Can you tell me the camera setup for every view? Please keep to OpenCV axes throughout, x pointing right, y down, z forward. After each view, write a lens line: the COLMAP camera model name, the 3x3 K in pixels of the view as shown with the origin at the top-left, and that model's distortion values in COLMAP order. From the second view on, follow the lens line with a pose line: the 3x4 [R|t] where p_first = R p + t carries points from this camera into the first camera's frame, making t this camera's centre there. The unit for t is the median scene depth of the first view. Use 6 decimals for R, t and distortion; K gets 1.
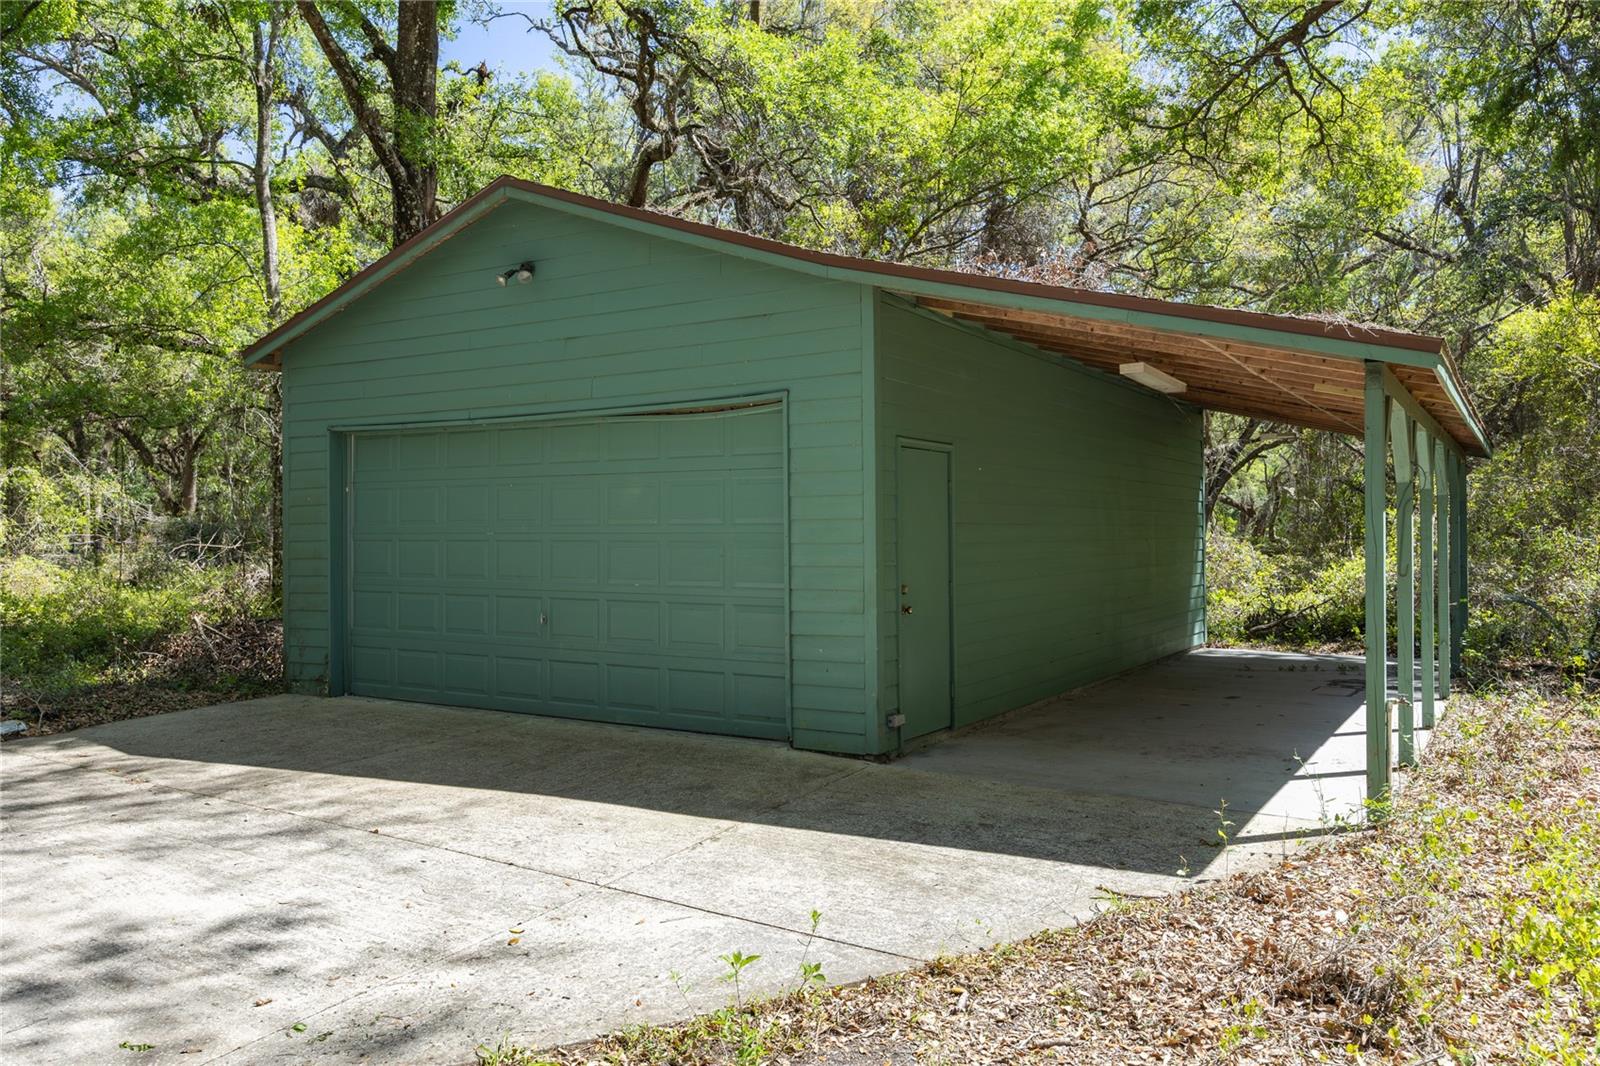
lens RADIAL K [[1266.6, 0, 796.3], [0, 1266.6, 537.8], [0, 0, 1]] dist [0.010916, 0.004527]
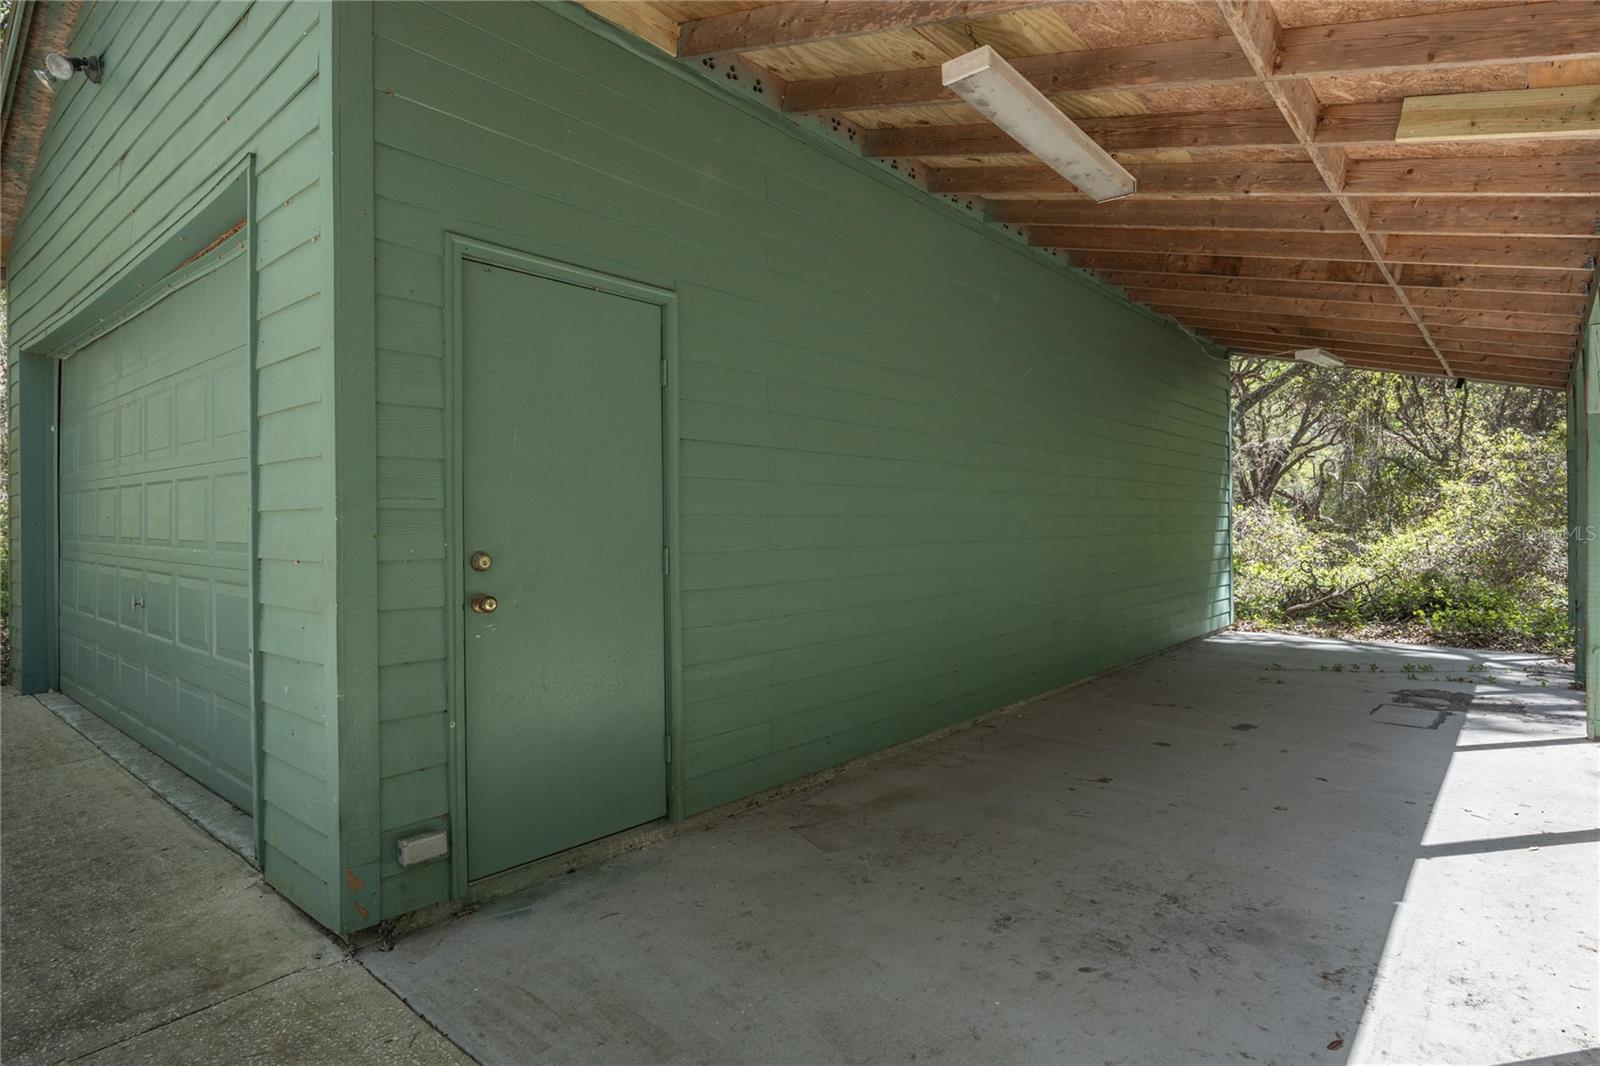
lens RADIAL K [[939.0, 0, 810.7], [0, 939.0, 533.8], [0, 0, 1]] dist [-0.015414, -0.000449]
pose [[0.990324, 0.000701, -0.138774, 0.116526], [0.000936, 0.999931, 0.011728, 0.012064], [0.138772, -0.011745, 0.990255, 0.302586]]
